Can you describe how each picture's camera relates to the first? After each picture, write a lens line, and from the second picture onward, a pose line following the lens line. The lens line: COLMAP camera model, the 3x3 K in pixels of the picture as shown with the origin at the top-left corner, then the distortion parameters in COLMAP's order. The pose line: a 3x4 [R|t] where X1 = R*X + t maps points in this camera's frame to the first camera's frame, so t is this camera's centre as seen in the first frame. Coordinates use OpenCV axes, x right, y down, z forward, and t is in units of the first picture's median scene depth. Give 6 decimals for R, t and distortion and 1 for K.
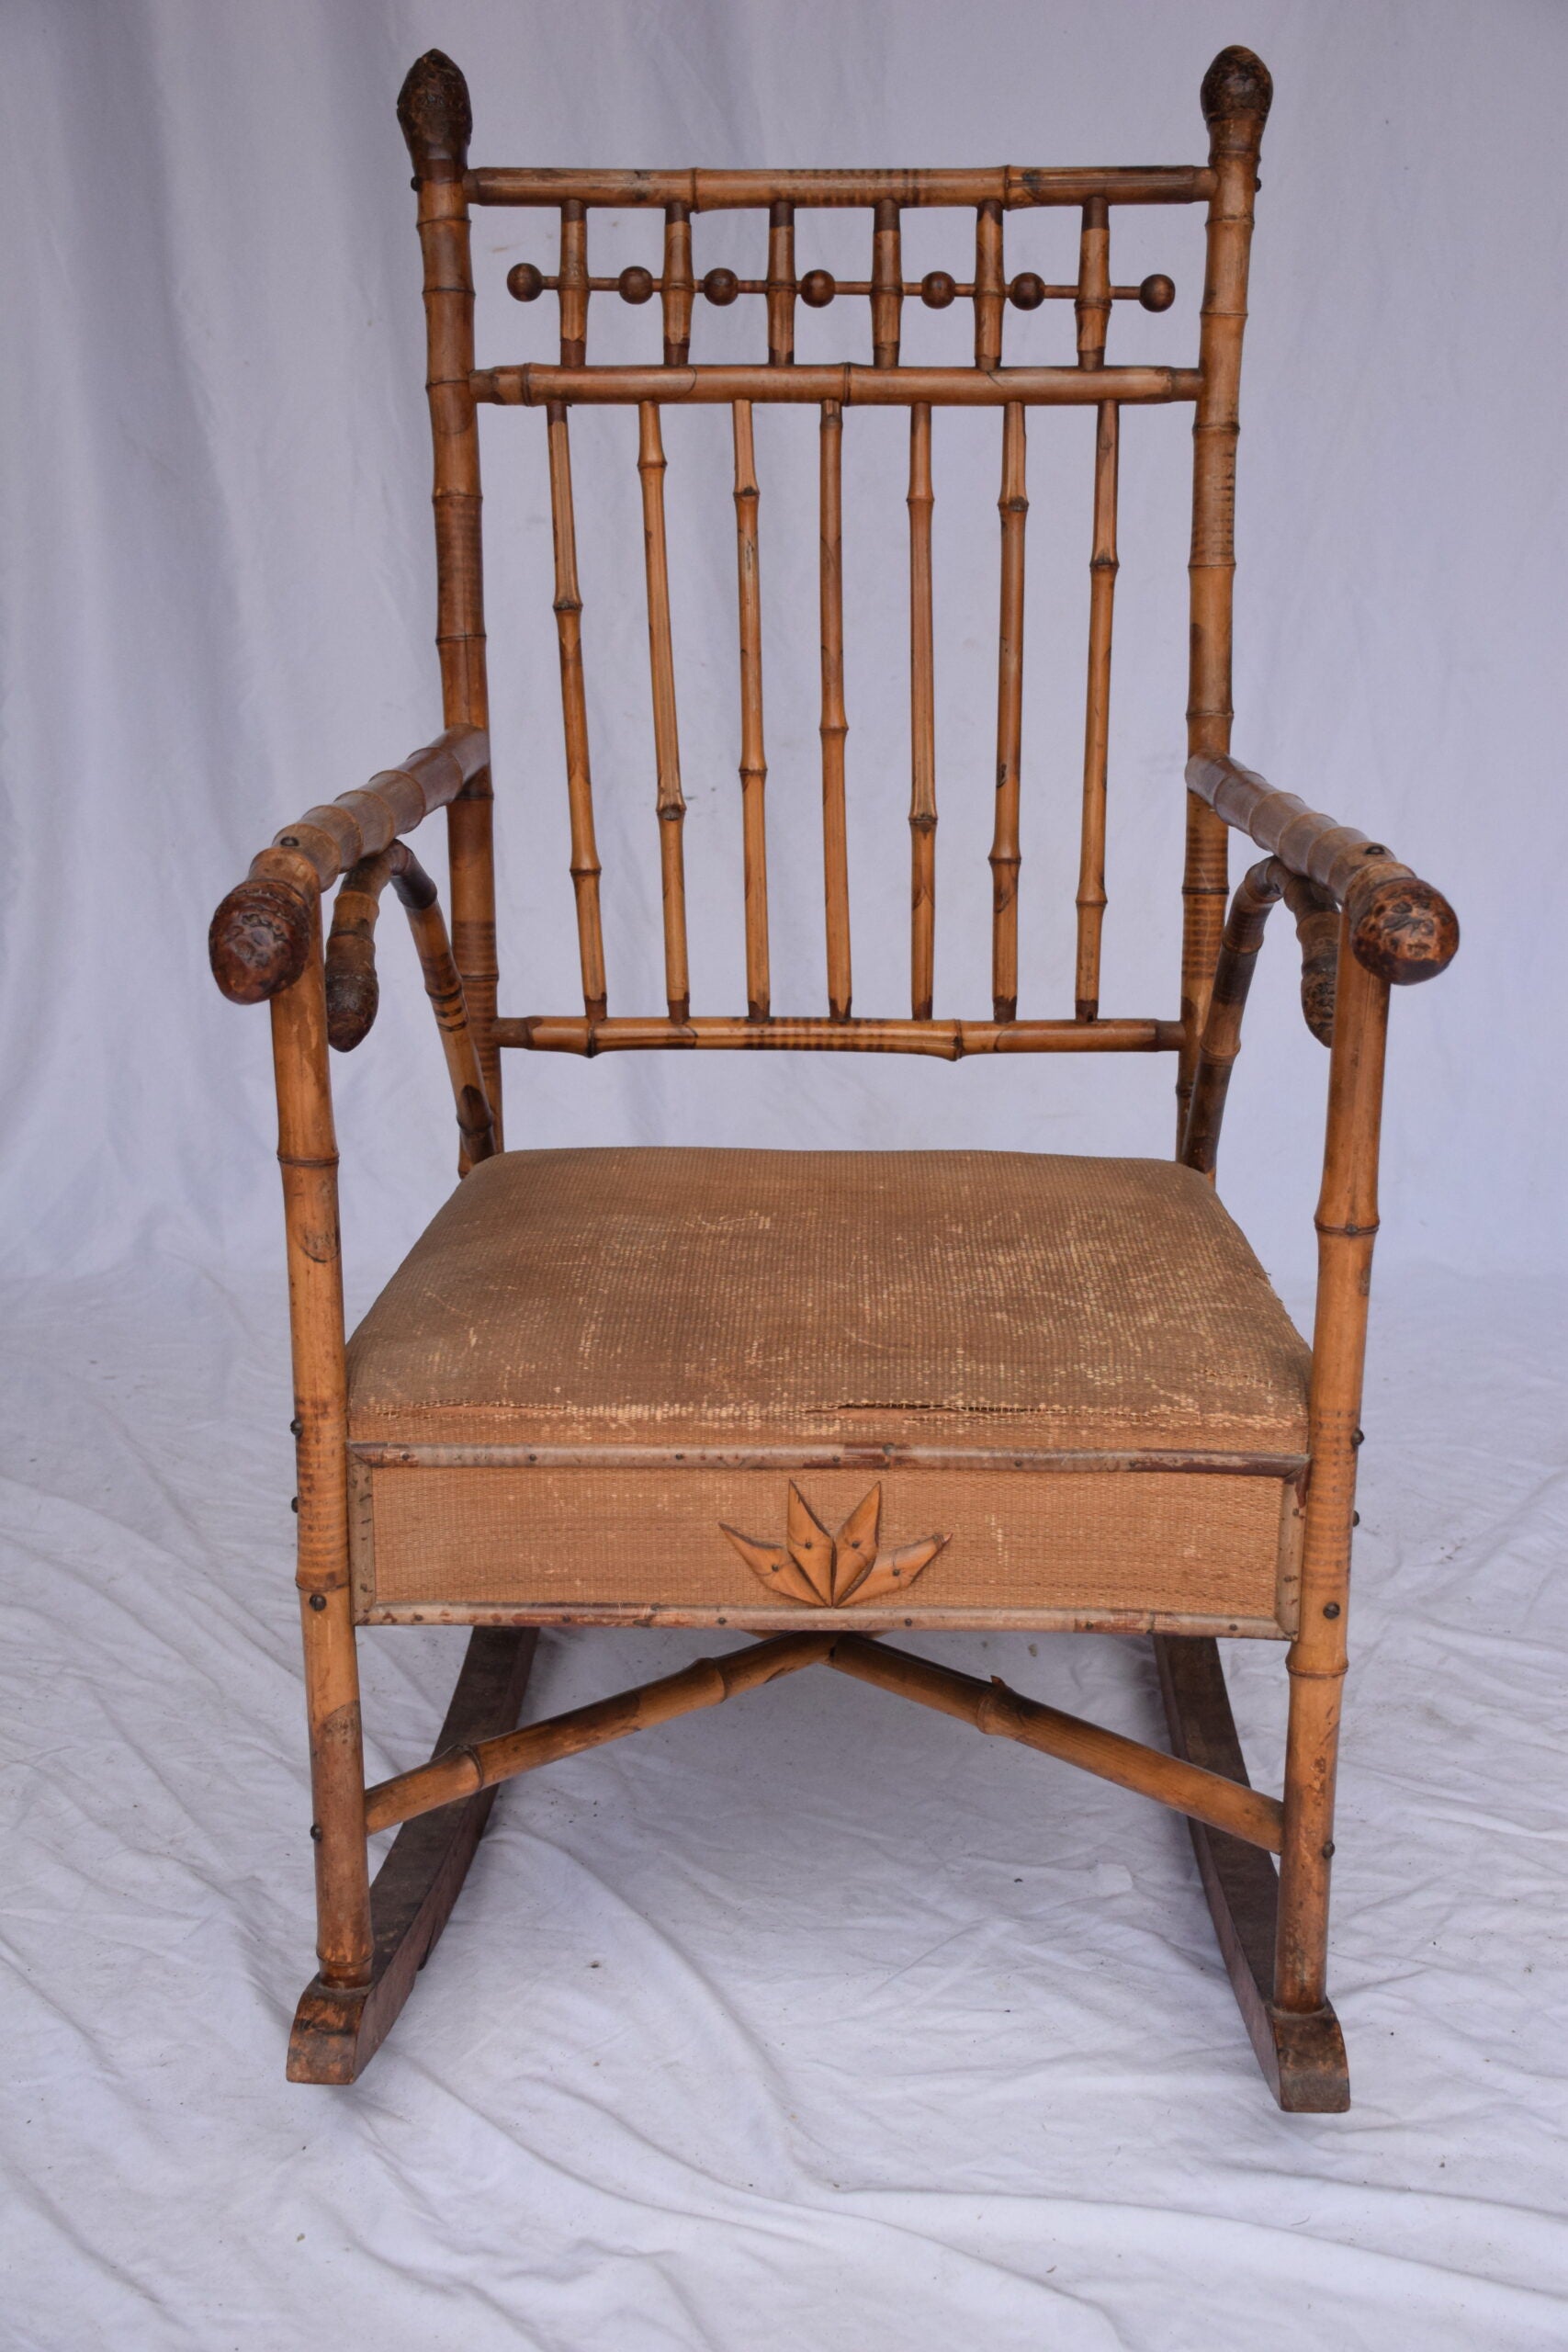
lens RADIAL K [[2839.8, 0, 812.0], [0, 2839.8, 1199.9], [0, 0, 1]] dist [0.080959, 0.000000]
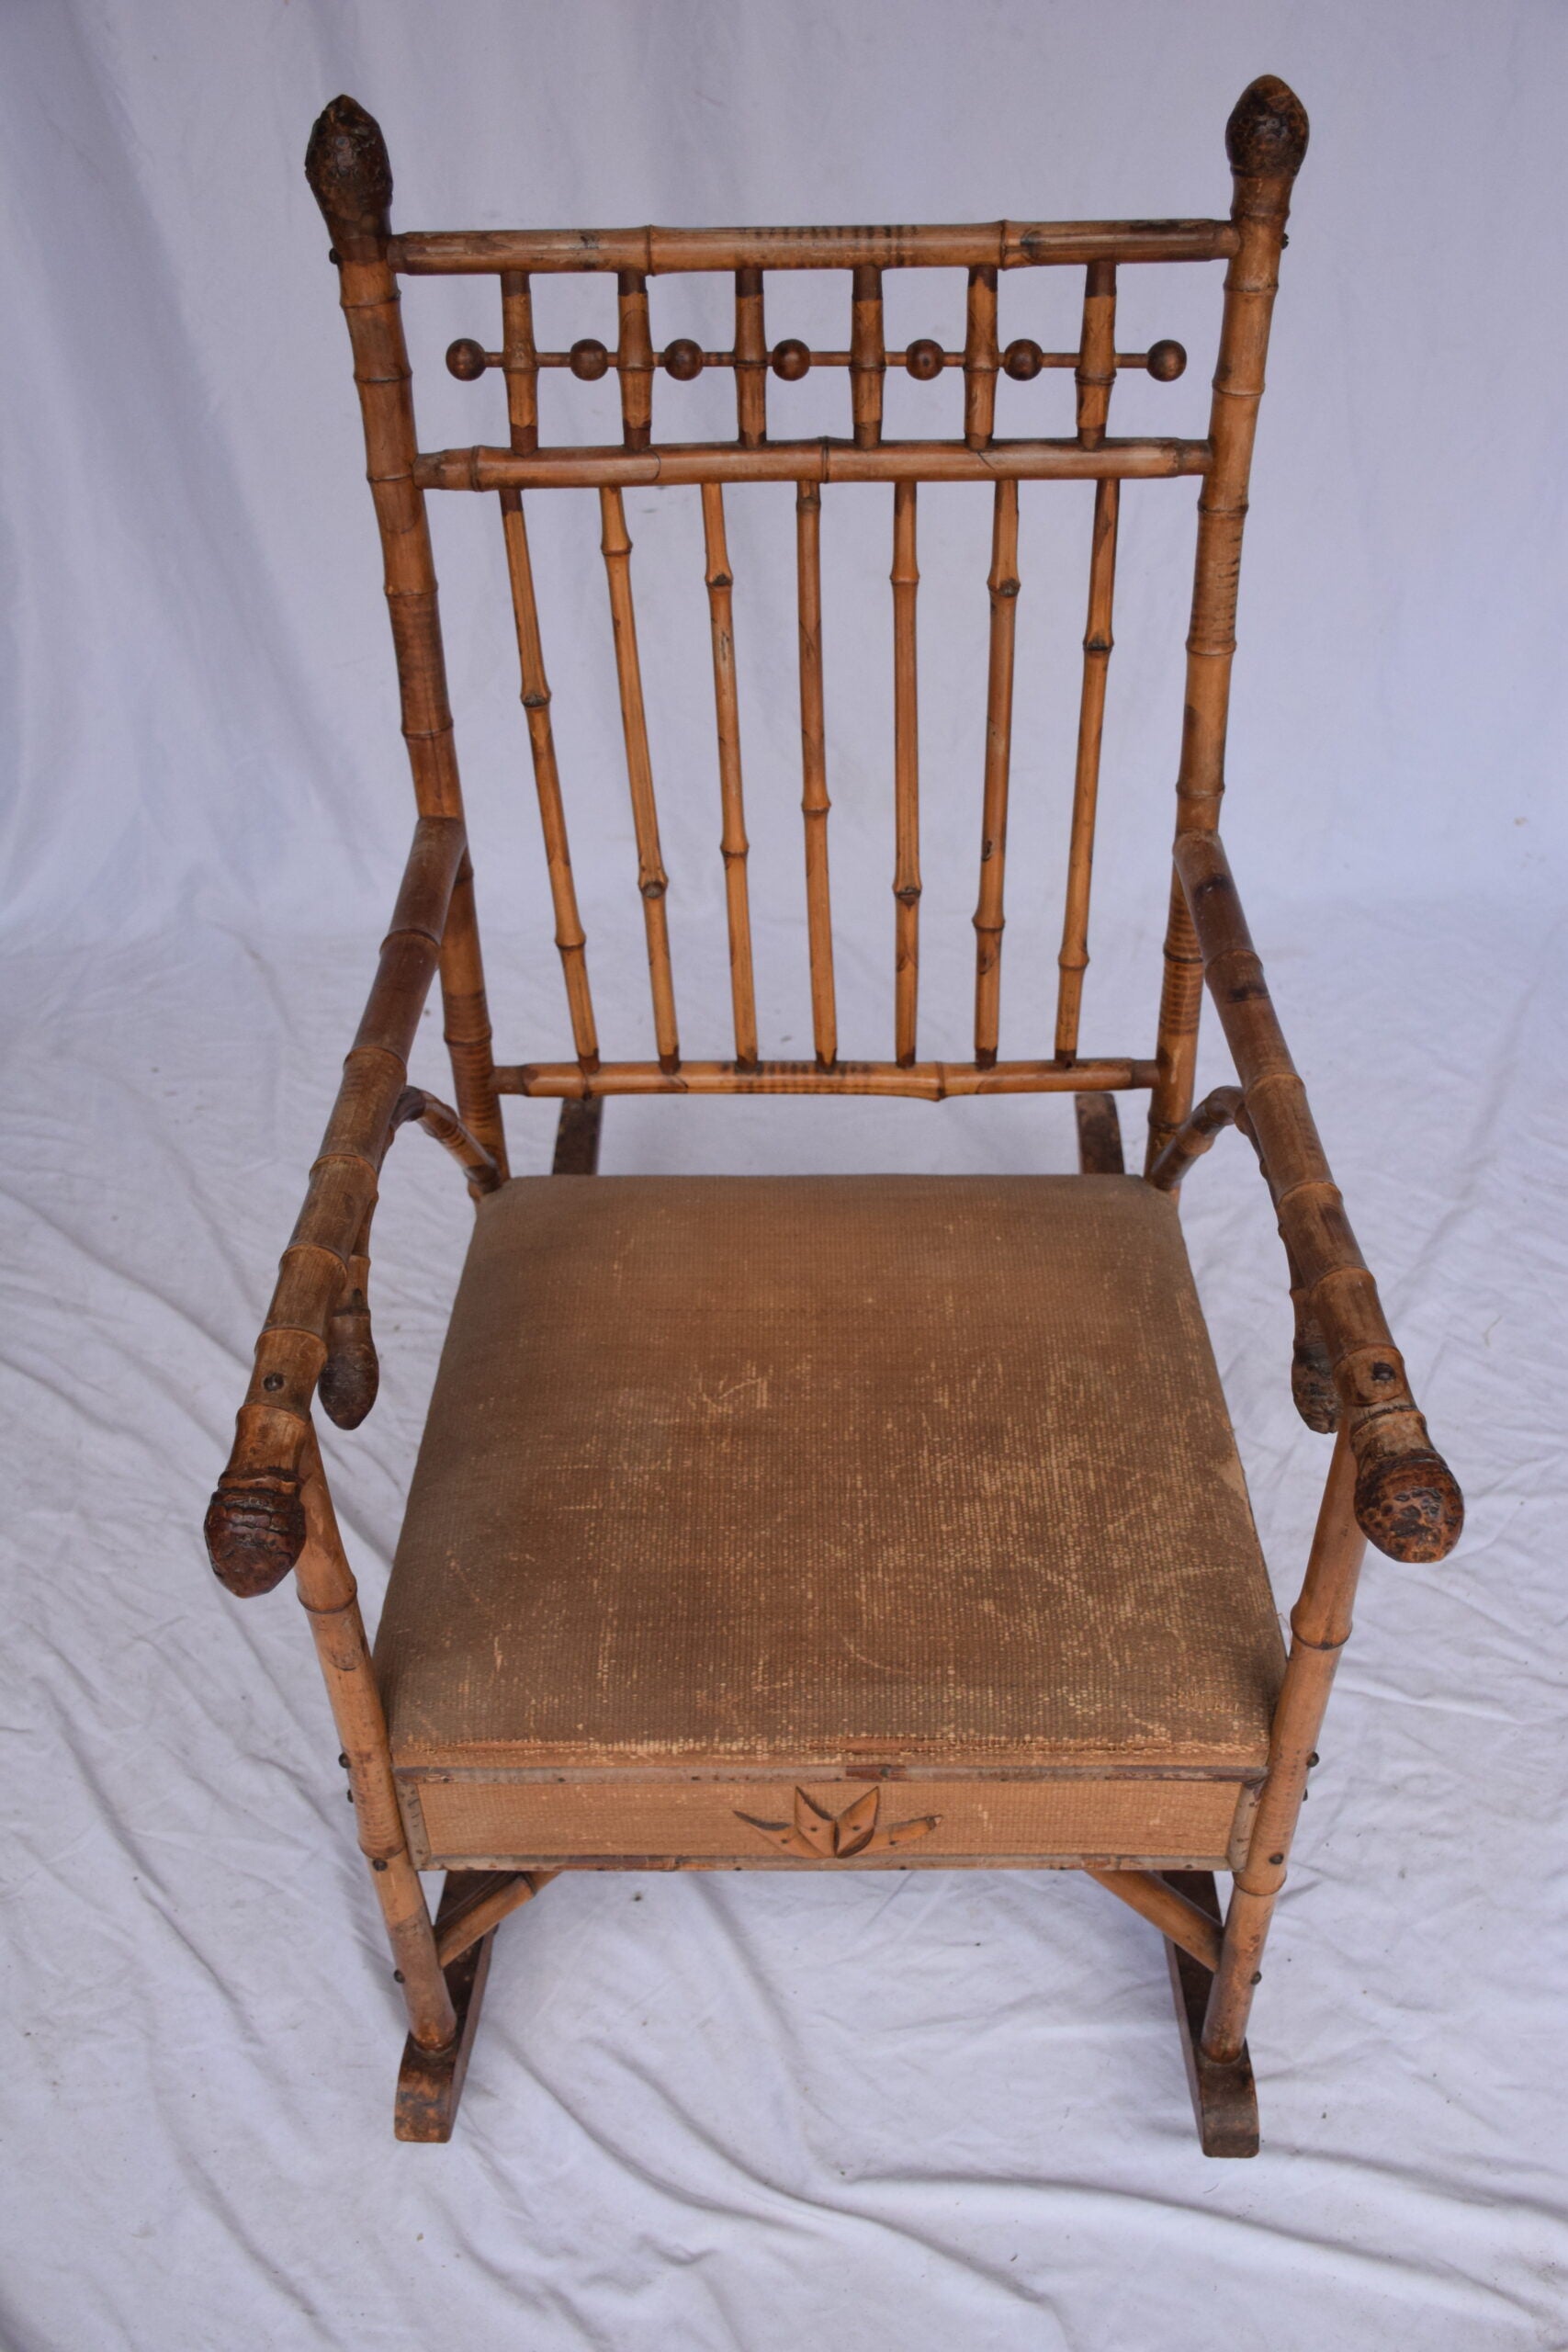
lens RADIAL K [[2268.1, 0, 793.1], [0, 2268.1, 1189.7], [0, 0, 1]] dist [-0.024490, 0.000000]
pose [[0.999760, -0.021912, 0.000255, -0.003312], [0.019654, 0.901756, 0.431798, -0.395491], [-0.009692, -0.431689, 0.901971, 0.248979]]
